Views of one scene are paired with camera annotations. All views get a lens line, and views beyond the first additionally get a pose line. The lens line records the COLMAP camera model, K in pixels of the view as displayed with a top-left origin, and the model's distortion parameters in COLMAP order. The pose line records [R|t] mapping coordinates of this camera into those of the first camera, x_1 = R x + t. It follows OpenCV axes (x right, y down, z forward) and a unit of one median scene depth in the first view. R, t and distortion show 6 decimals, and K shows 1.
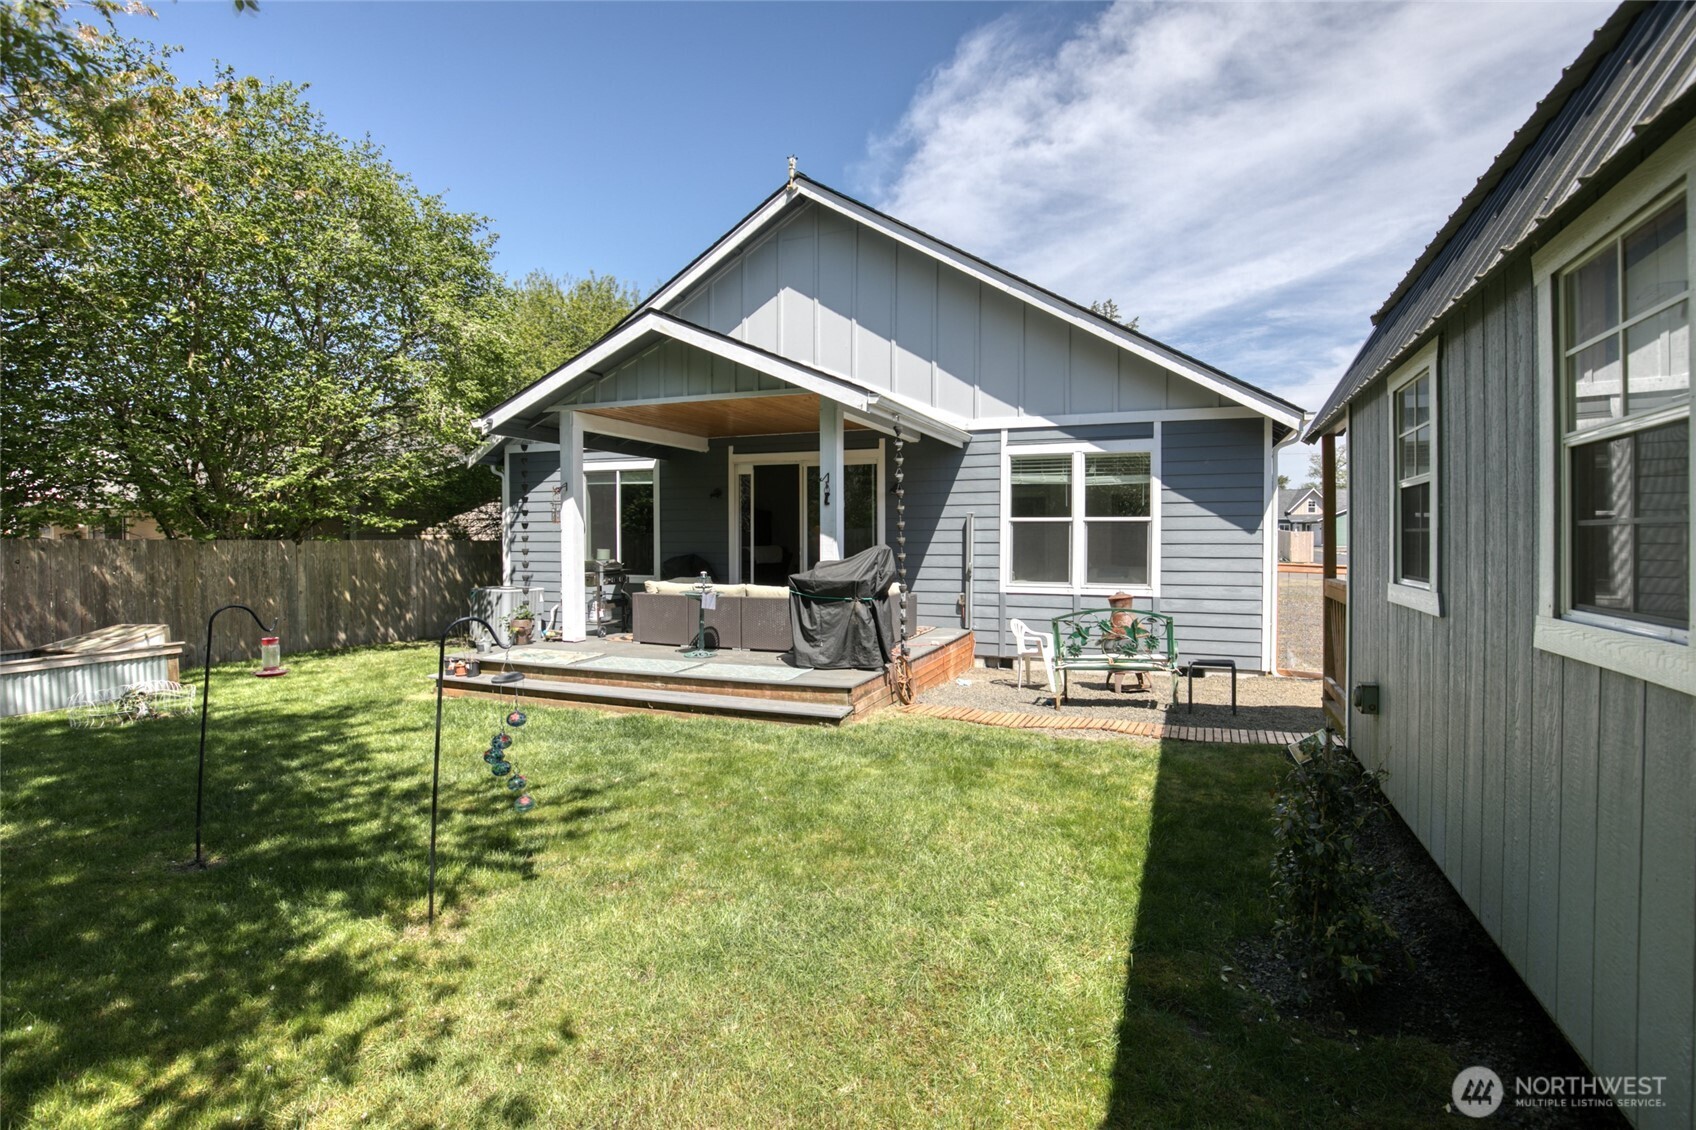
lens RADIAL K [[790.8, 0, 853.0], [0, 790.8, 547.7], [0, 0, 1]] dist [-0.028829, 0.003664]
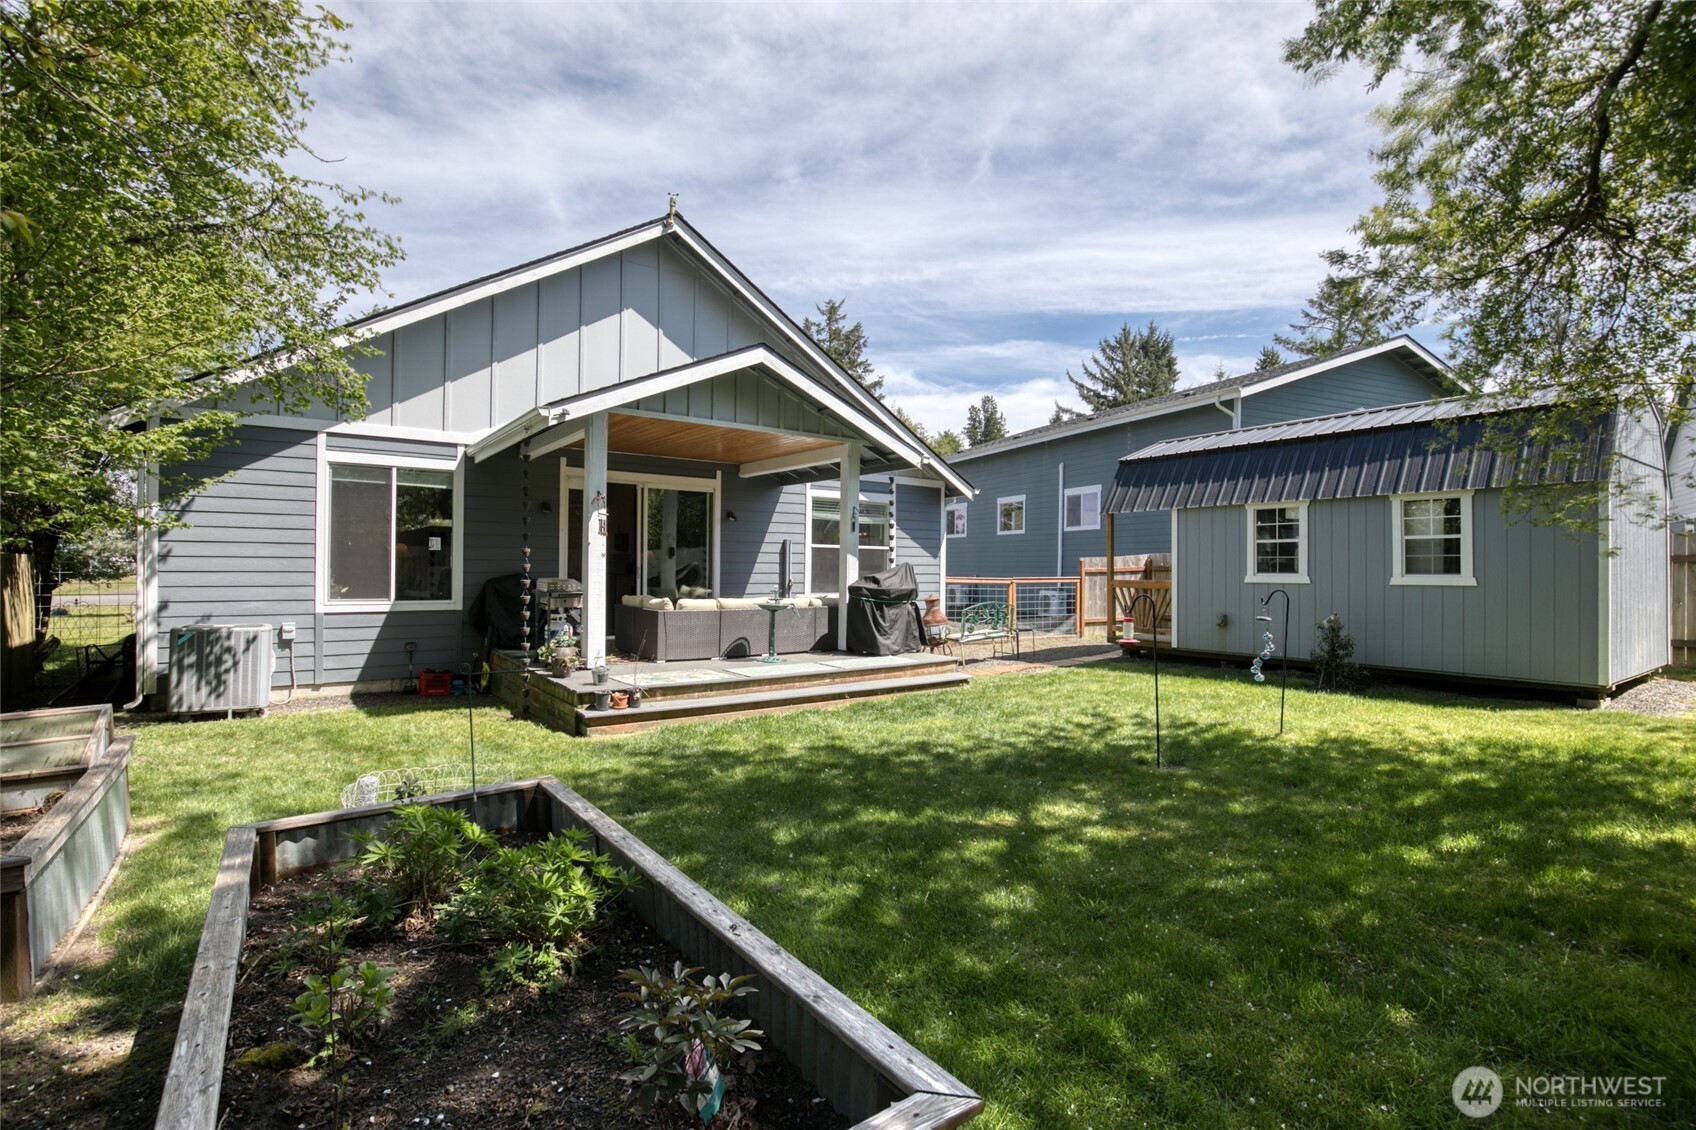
lens RADIAL K [[790.8, 0, 854.5], [0, 790.8, 568.2], [0, 0, 1]] dist [-0.028829, 0.003664]
pose [[0.513322, 0.003249, 0.858190, -0.849796], [0.003780, 0.999975, -0.006046, 0.009682], [-0.858187, 0.006348, 0.513297, 0.254212]]
